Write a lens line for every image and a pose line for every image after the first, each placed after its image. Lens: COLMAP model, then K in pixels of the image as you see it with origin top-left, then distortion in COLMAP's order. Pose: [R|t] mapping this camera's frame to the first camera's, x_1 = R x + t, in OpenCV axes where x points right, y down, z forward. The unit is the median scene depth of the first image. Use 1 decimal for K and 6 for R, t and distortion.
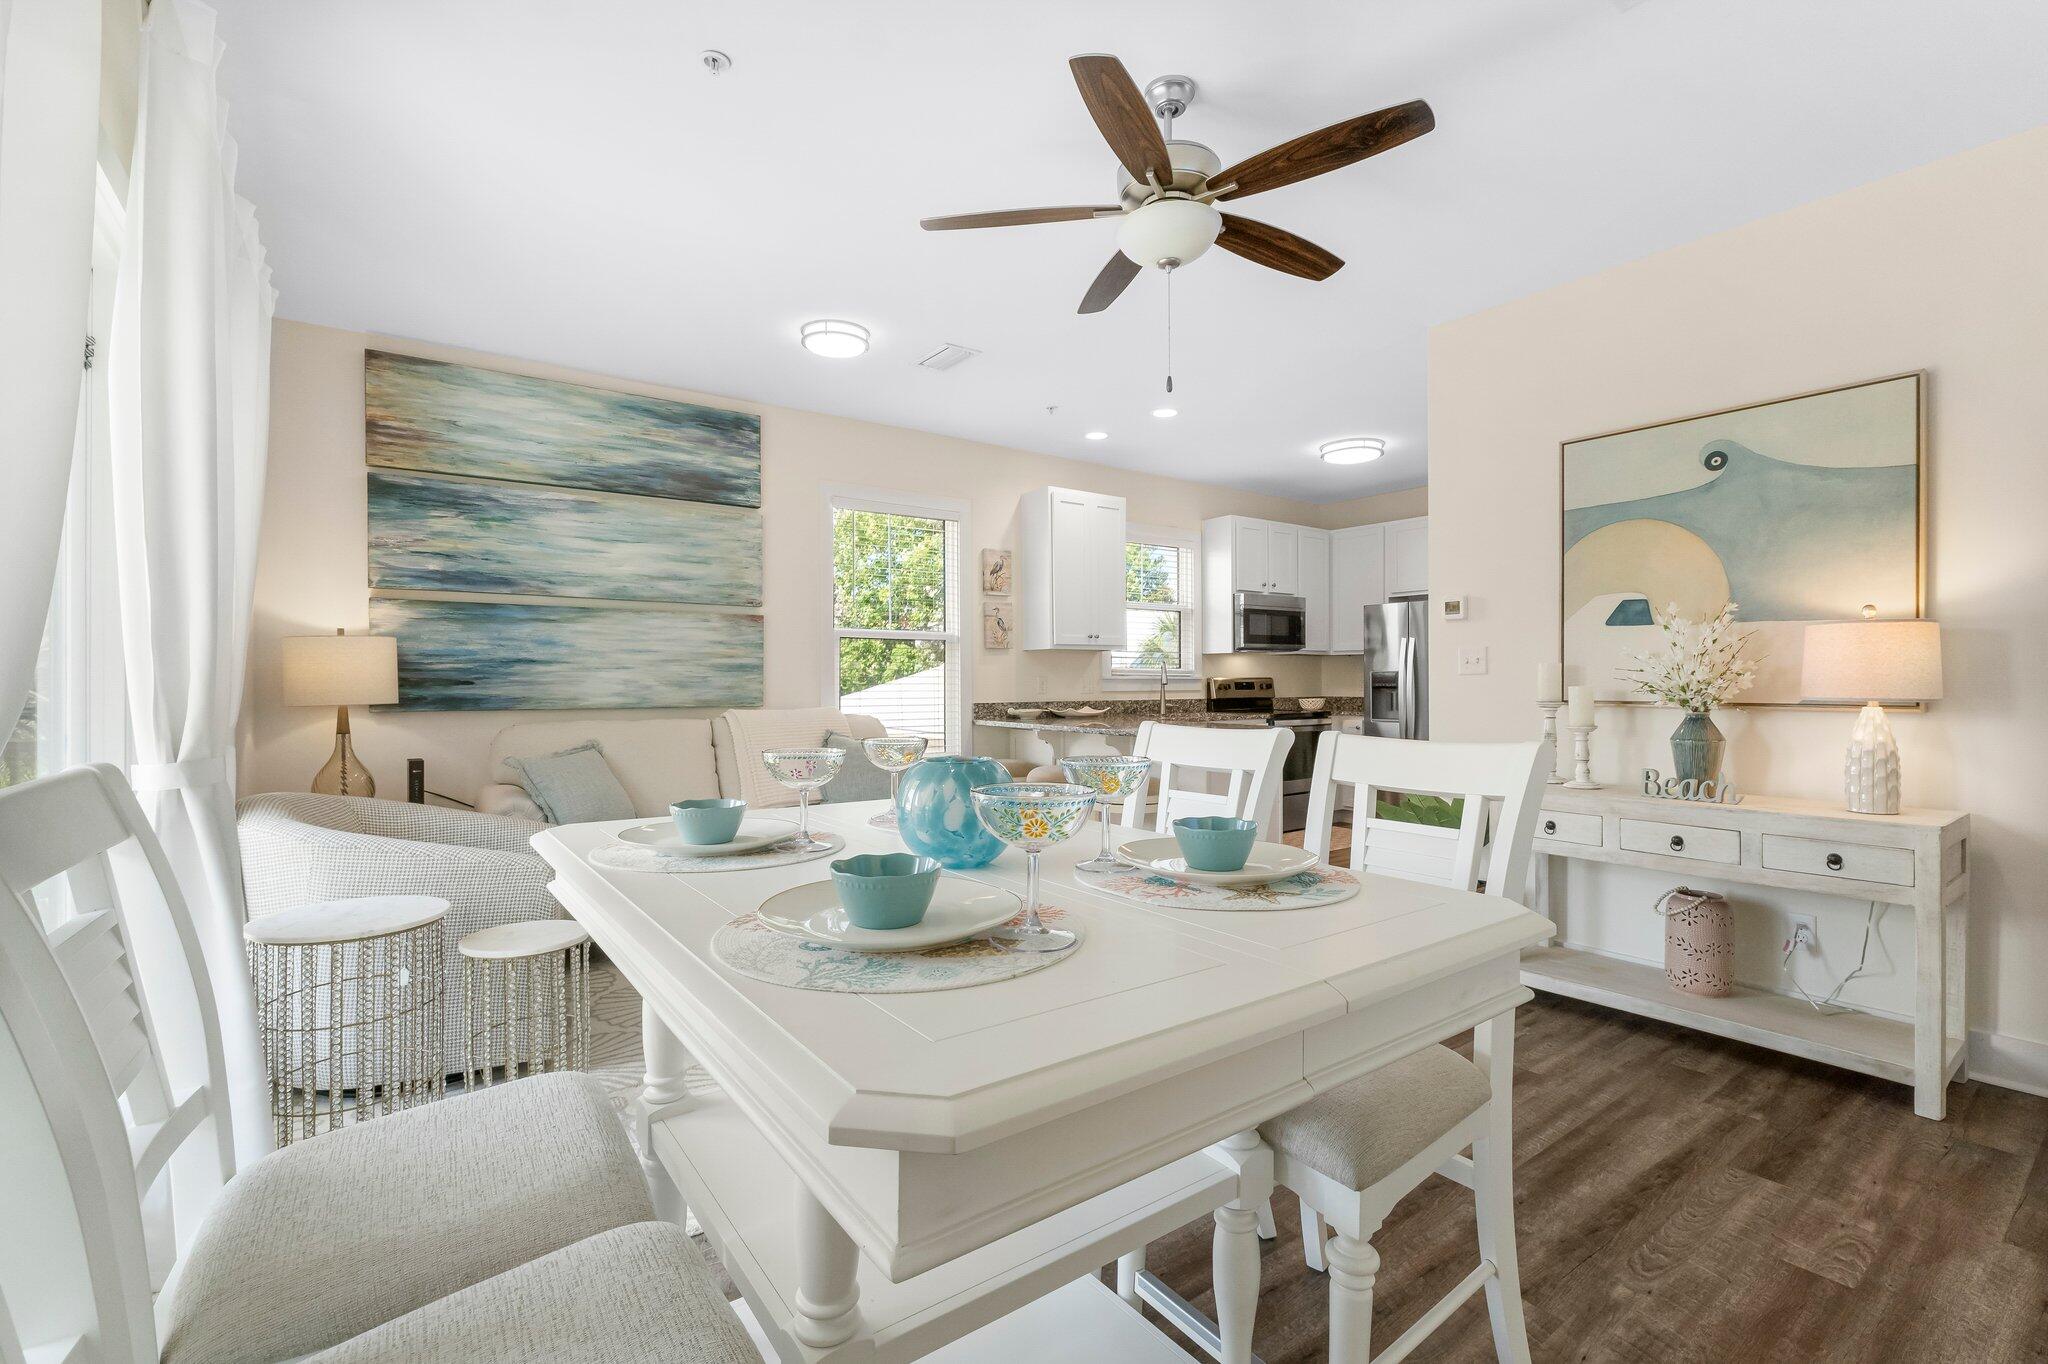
lens RADIAL K [[880.1, 0, 1042.1], [0, 880.1, 687.3], [0, 0, 1]] dist [-0.003730, 0.000950]
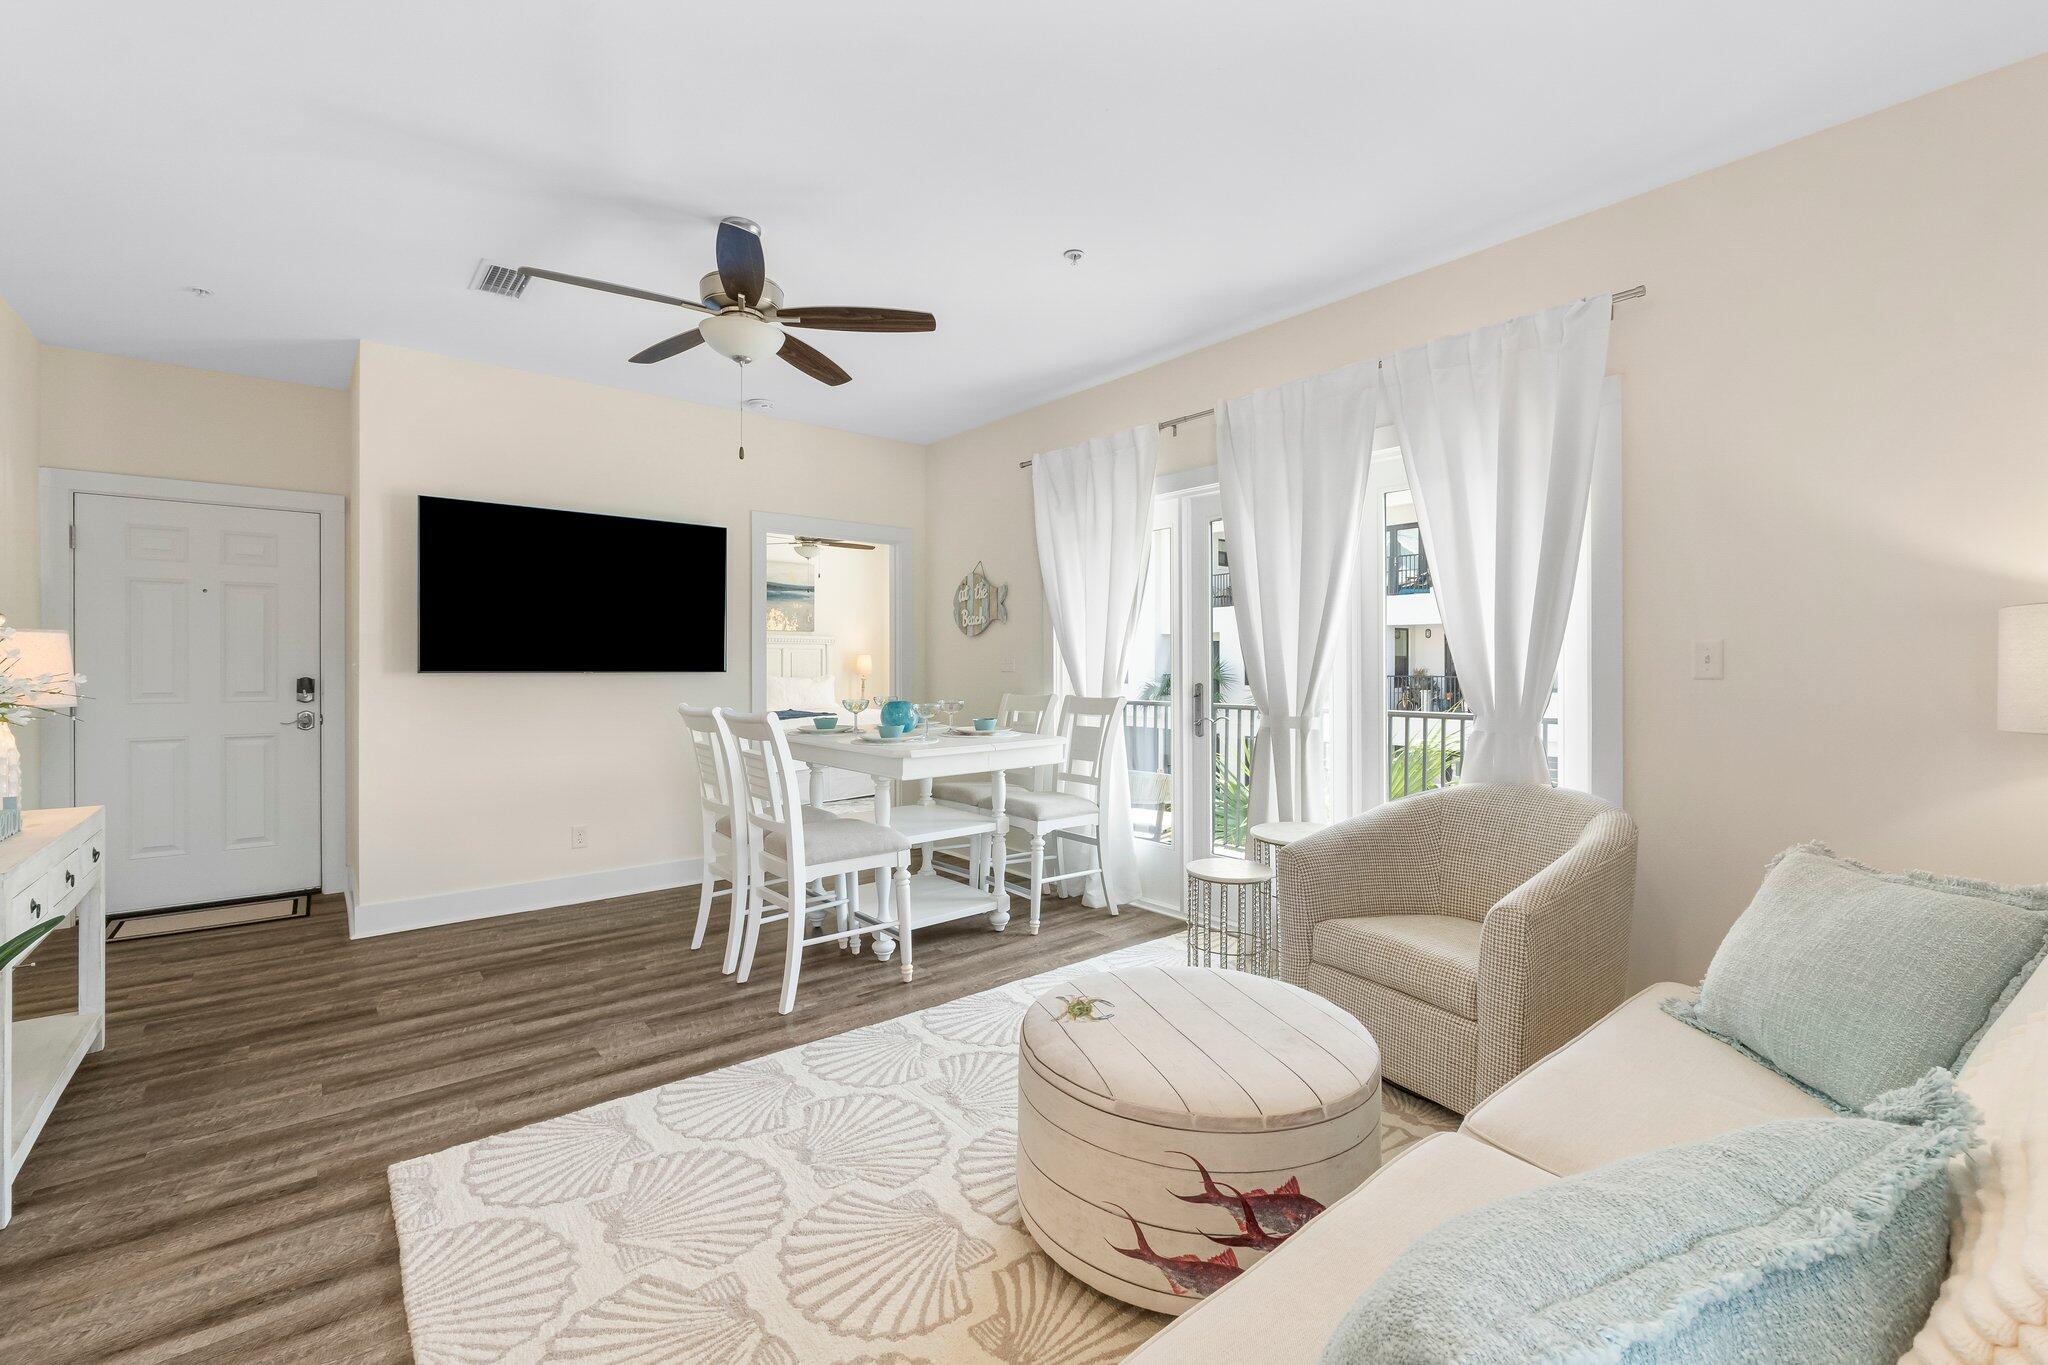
lens RADIAL K [[880.1, 0, 1033.6], [0, 880.1, 665.5], [0, 0, 1]] dist [-0.003730, 0.000950]
pose [[-0.999027, 0.002205, -0.044040, -0.123514], [0.001701, 0.999933, 0.011473, -0.026917], [0.044062, 0.011387, -0.998964, 1.274658]]
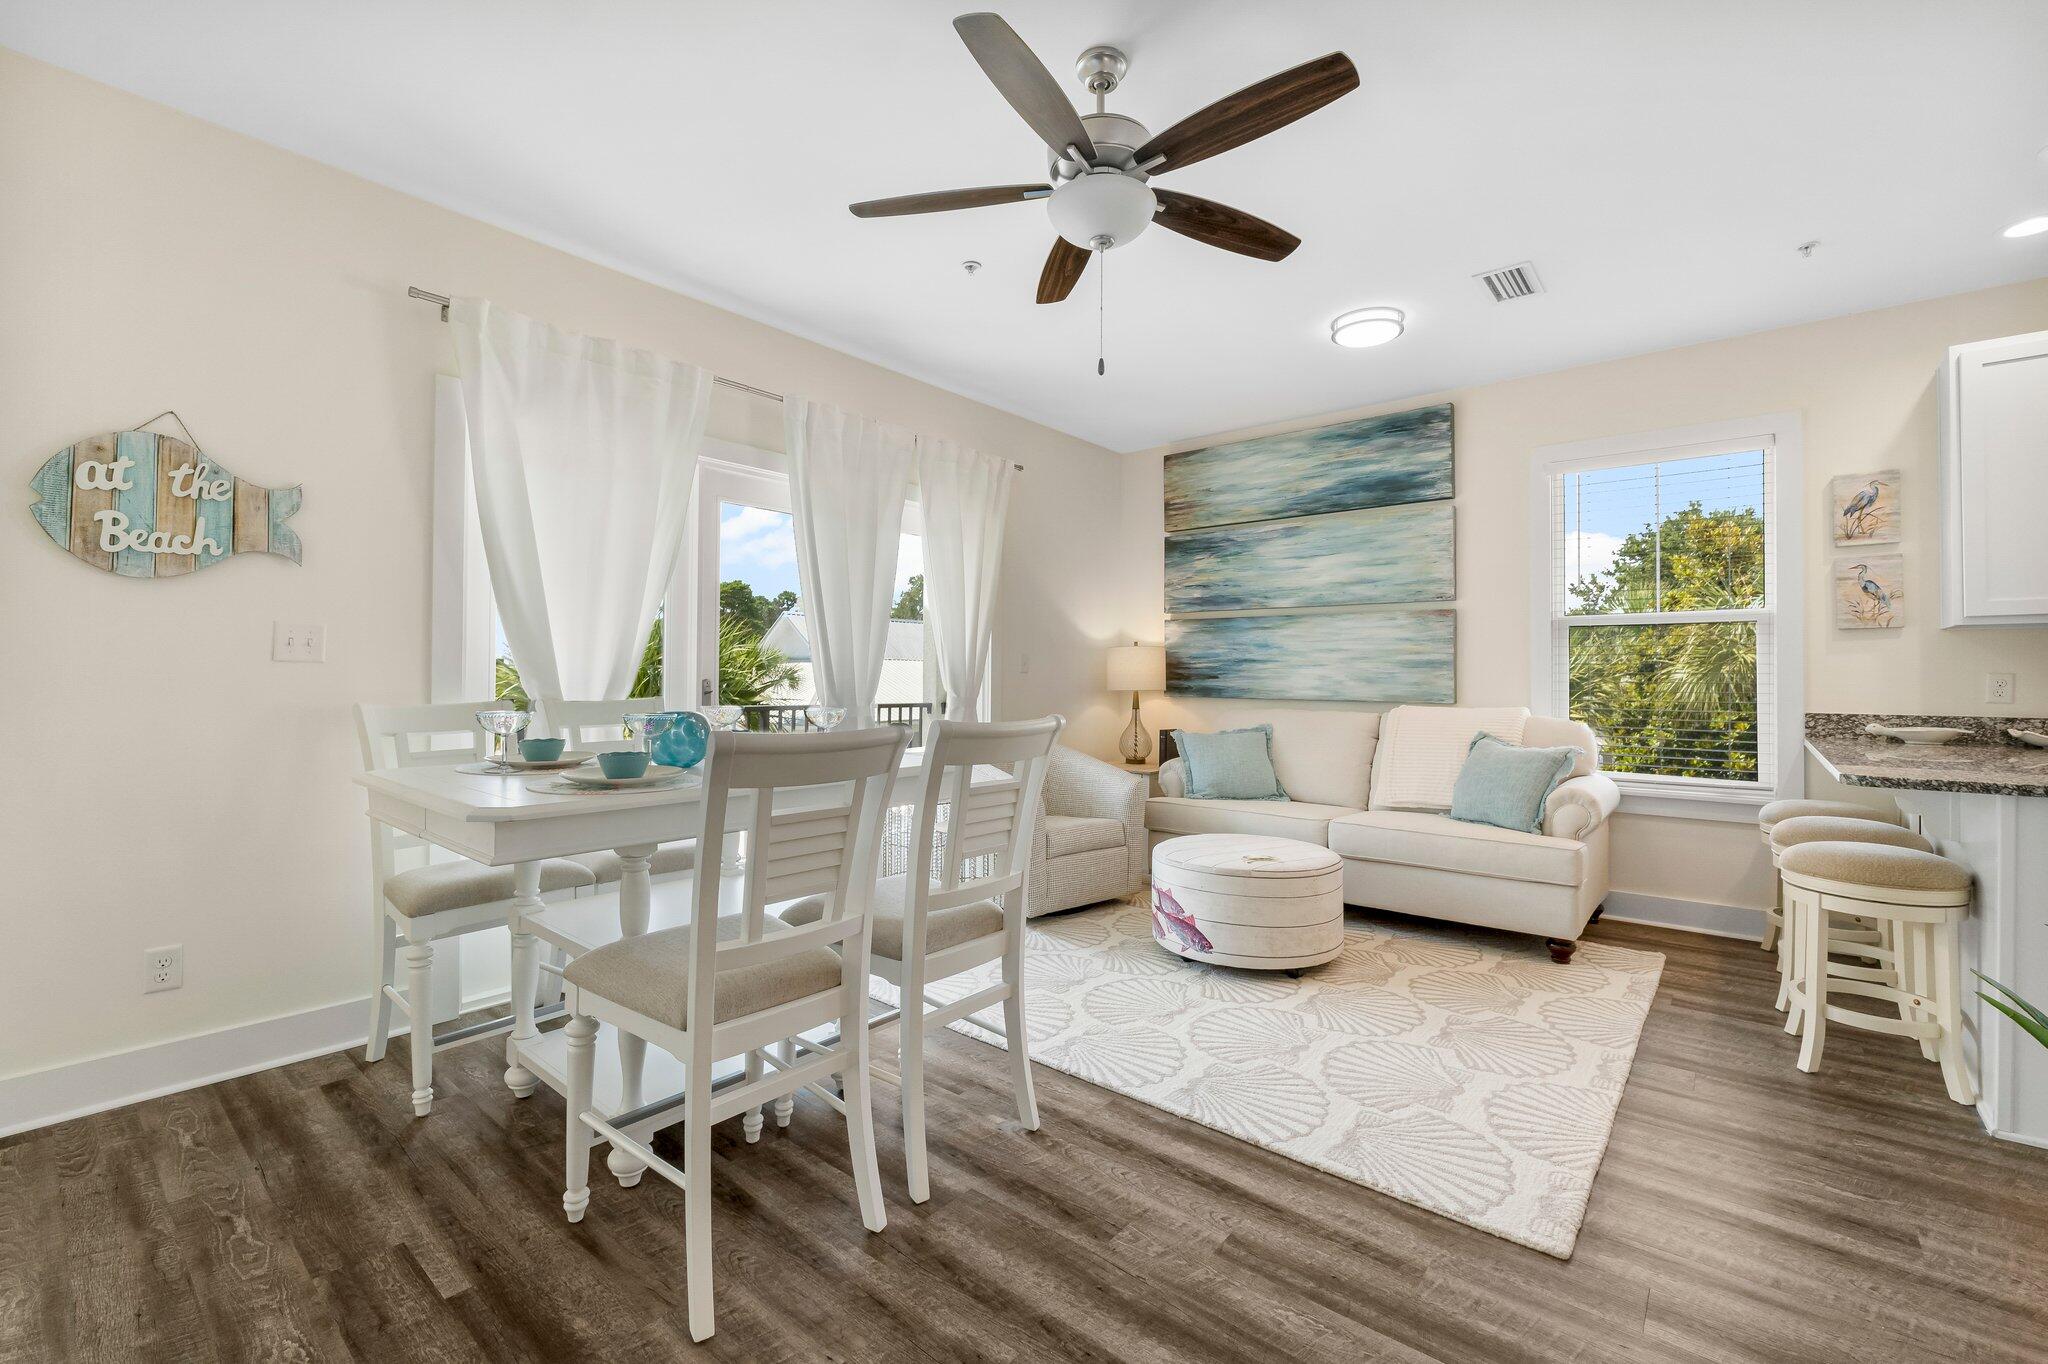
lens RADIAL K [[880.1, 0, 1043.1], [0, 880.1, 664.7], [0, 0, 1]] dist [-0.003730, 0.000950]
pose [[0.247715, -0.009722, -0.968784, 0.584035], [-0.015191, 0.999788, -0.013917, -0.001421], [0.968714, 0.018164, 0.247515, 0.389736]]
